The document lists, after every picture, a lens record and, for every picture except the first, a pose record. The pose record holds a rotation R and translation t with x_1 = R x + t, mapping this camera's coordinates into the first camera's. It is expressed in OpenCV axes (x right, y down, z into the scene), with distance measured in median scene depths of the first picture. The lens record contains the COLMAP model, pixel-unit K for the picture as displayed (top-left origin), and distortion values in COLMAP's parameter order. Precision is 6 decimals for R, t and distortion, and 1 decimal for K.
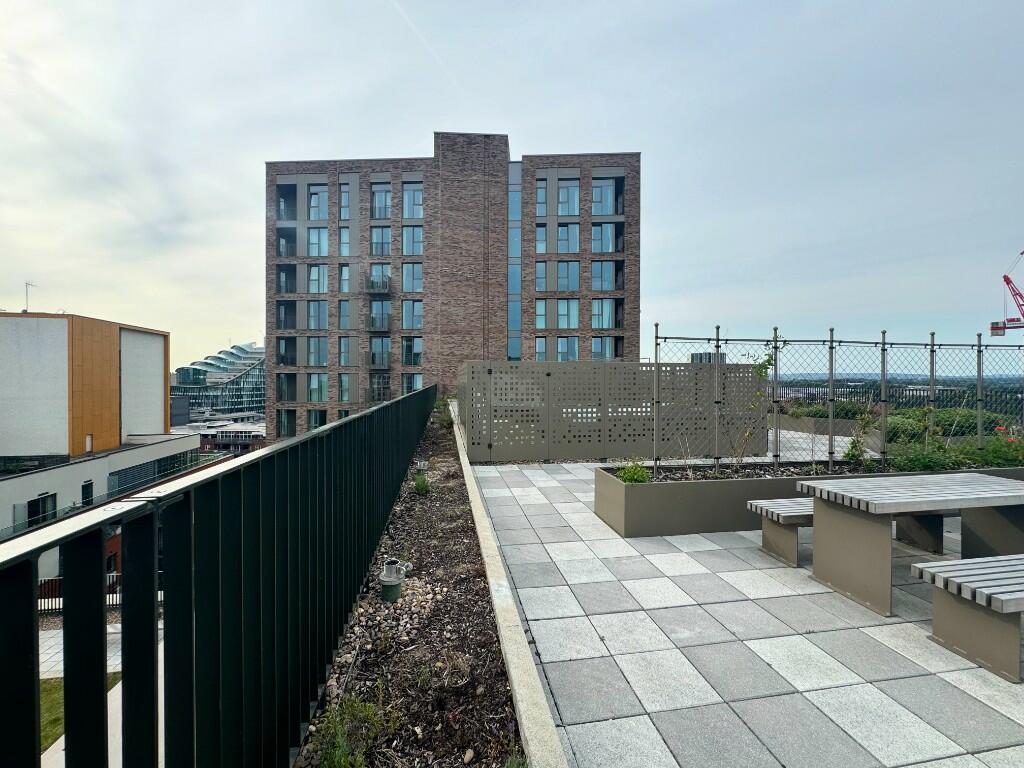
lens RADIAL K [[435.2, 0, 512.1], [0, 435.2, 382.3], [0, 0, 1]] dist [-0.002660, -0.000294]
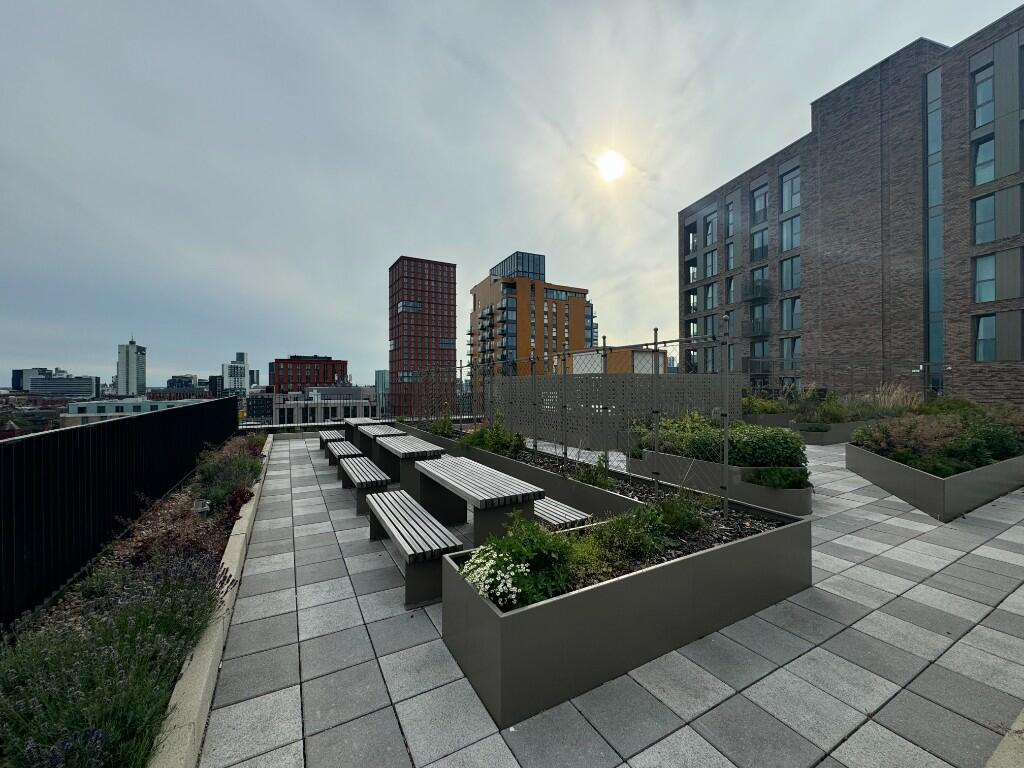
lens RADIAL K [[408.1, 0, 513.1], [0, 408.1, 386.8], [0, 0, 1]] dist [-0.003739, -0.000005]
pose [[0.341149, 0.000274, -0.940009, 0.386128], [0.004820, 0.999986, 0.002041, -0.004231], [0.939997, -0.005227, 0.341143, 0.145546]]
